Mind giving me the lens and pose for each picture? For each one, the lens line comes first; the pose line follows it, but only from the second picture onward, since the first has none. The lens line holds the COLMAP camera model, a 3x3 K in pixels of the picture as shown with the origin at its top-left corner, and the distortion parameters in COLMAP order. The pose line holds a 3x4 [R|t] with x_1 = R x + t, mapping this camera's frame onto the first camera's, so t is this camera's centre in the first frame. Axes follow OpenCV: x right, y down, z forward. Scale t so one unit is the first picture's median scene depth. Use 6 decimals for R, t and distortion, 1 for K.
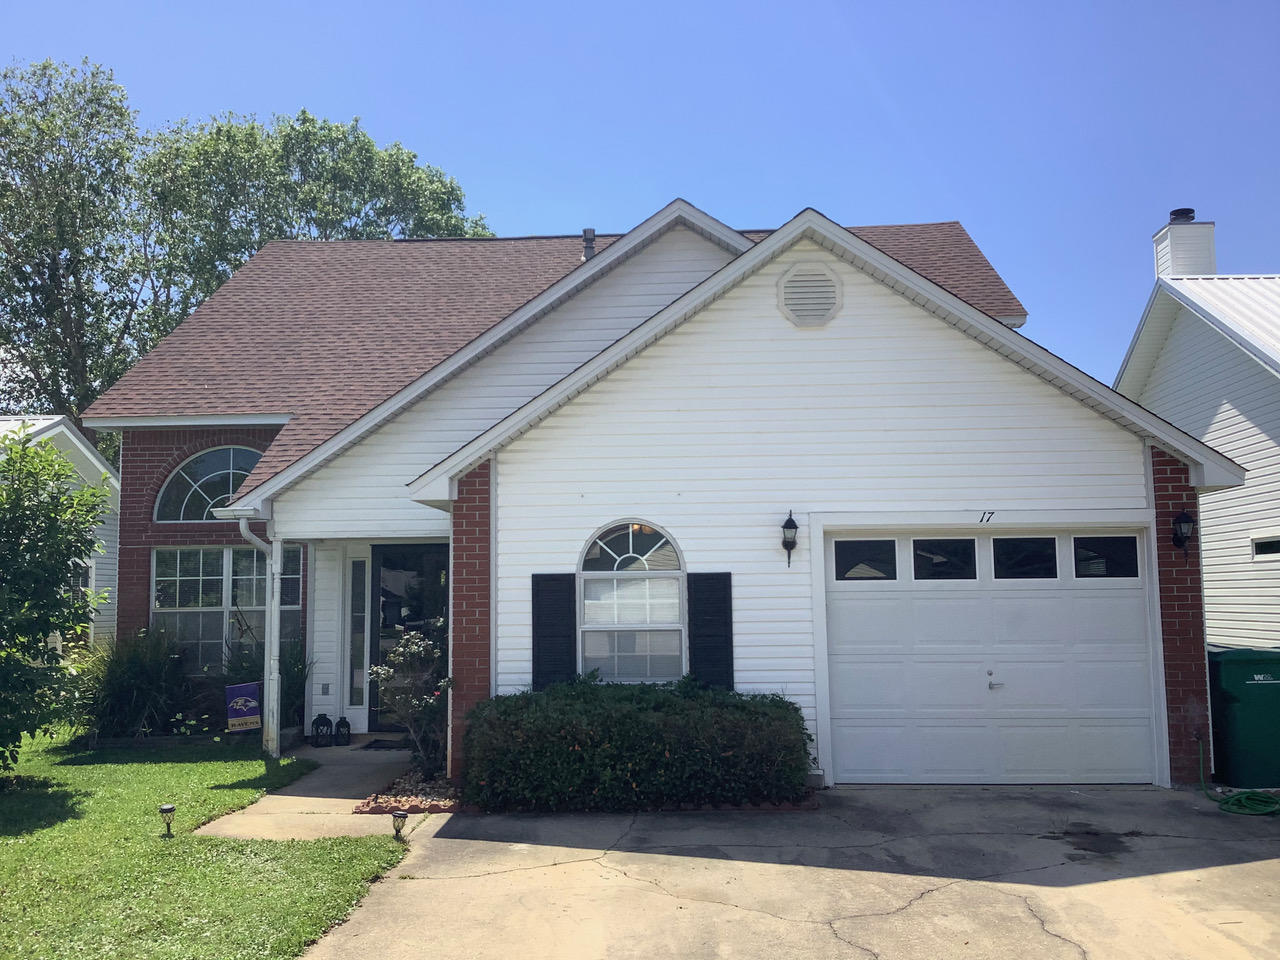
lens RADIAL K [[1157.8, 0, 640.0], [0, 1157.8, 480.0], [0, 0, 1]] dist [0.013773, 0.009127]
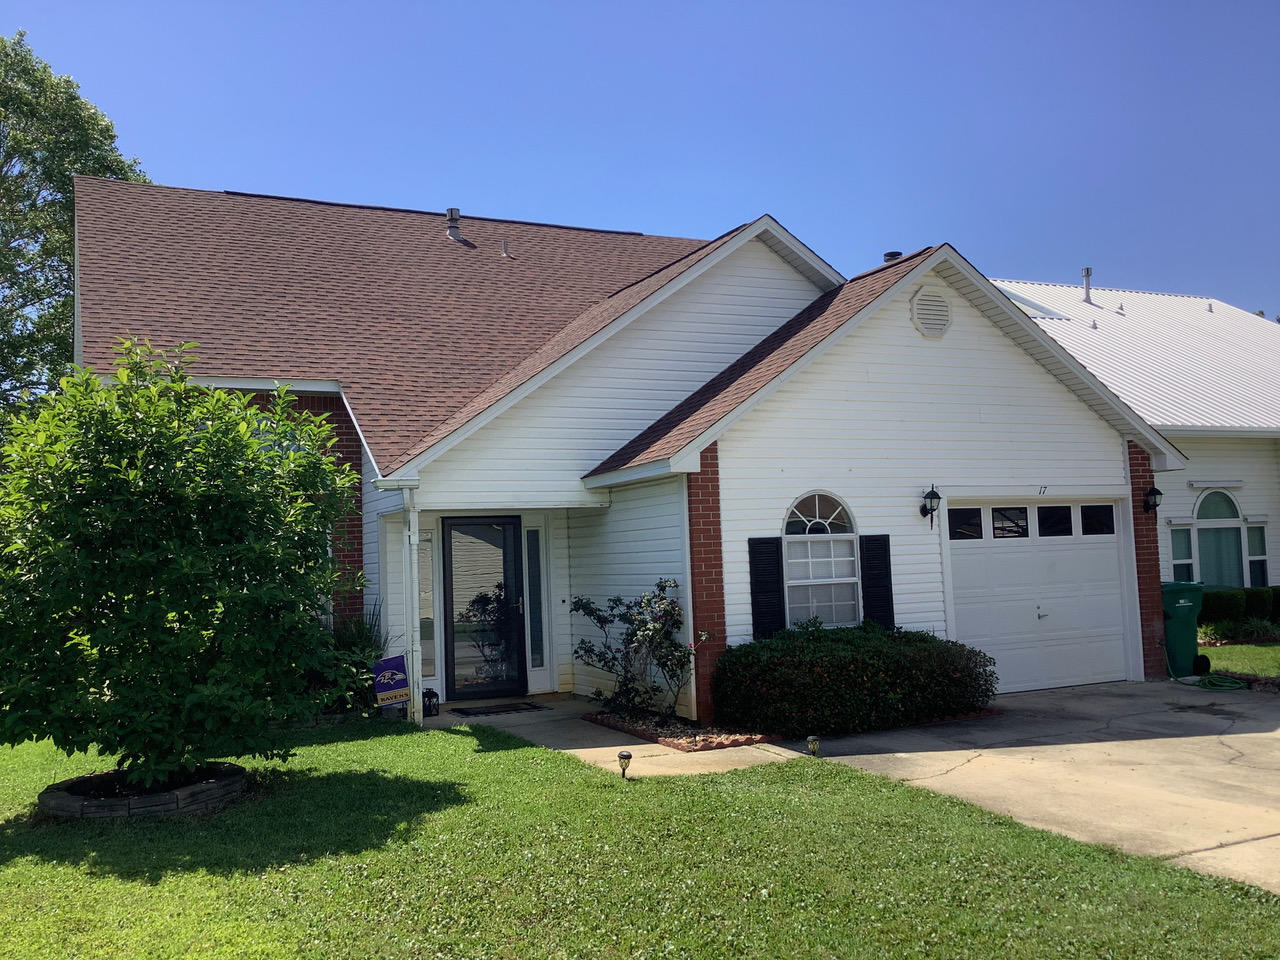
lens RADIAL K [[1147.9, 0, 640.0], [0, 1147.9, 480.0], [0, 0, 1]] dist [0.001845, 0.002274]
pose [[0.881082, 0.010136, 0.472855, -0.725824], [-0.018510, 0.999743, 0.013059, 0.011262], [-0.472601, -0.020258, 0.881044, 0.056092]]
